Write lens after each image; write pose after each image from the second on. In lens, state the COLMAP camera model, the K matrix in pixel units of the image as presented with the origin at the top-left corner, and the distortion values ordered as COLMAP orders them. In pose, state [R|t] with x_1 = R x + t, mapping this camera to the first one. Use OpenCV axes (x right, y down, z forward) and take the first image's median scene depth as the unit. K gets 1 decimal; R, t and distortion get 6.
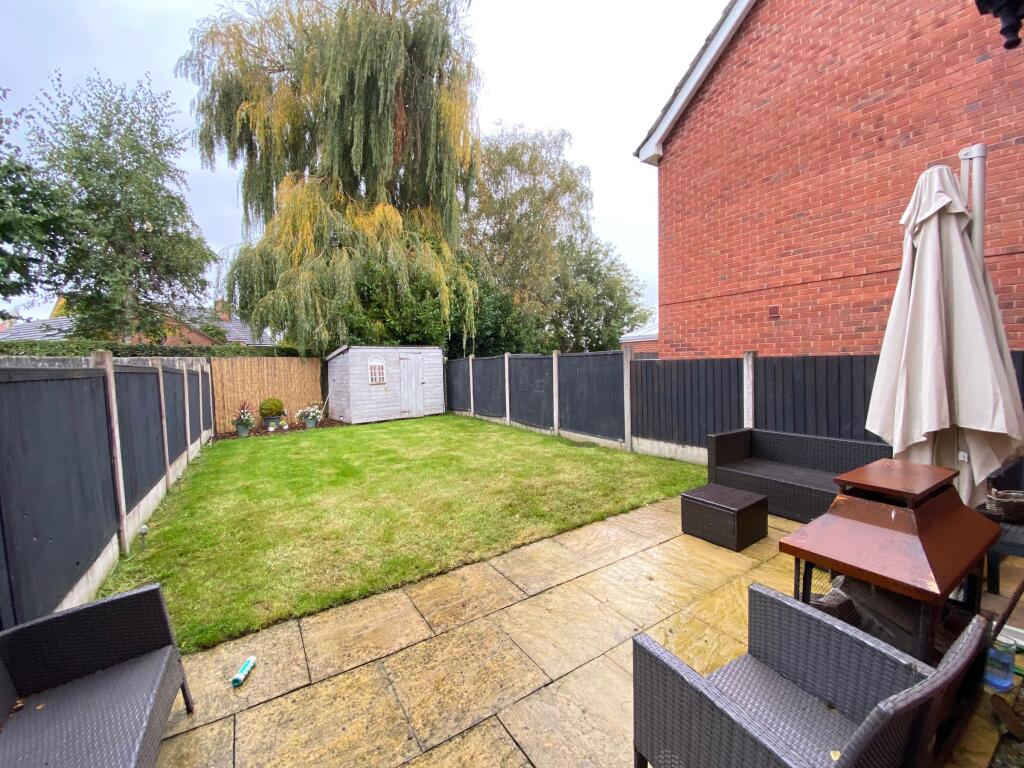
lens RADIAL K [[409.7, 0, 510.1], [0, 409.7, 382.9], [0, 0, 1]] dist [0.022599, -0.019675]
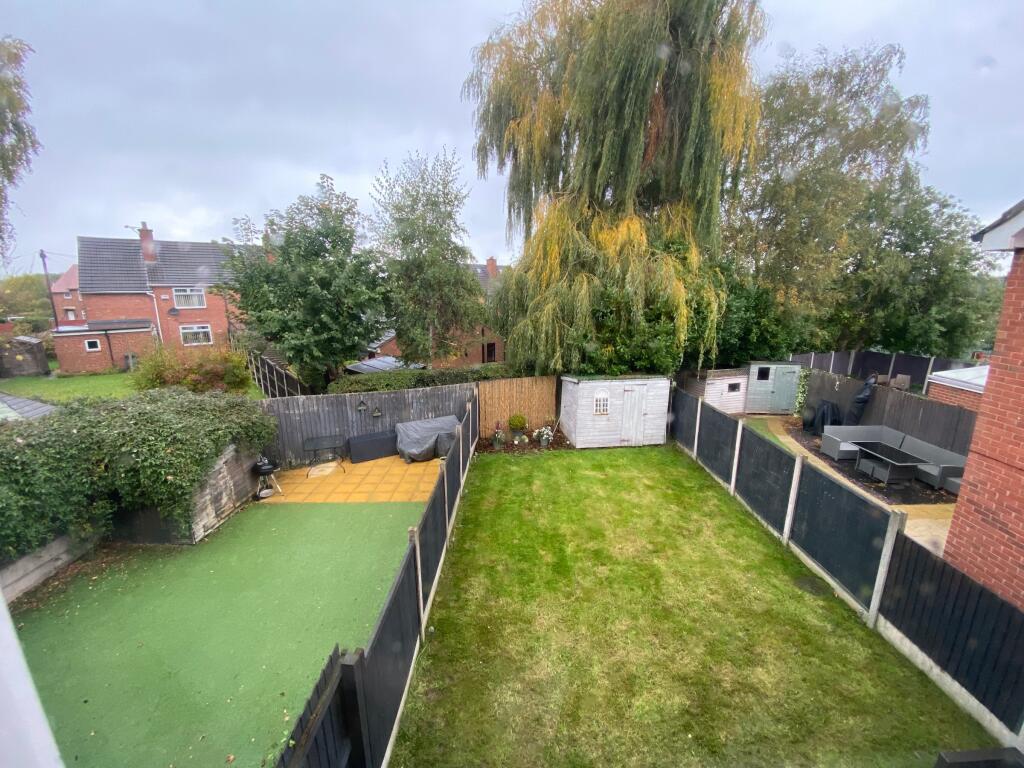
lens RADIAL K [[407.6, 0, 514.1], [0, 407.6, 382.4], [0, 0, 1]] dist [0.048800, -0.035963]
pose [[0.849449, 0.146102, -0.507042, 0.012928], [-0.048969, 0.978584, 0.199938, -0.252506], [0.525394, -0.145007, 0.838411, -0.009965]]
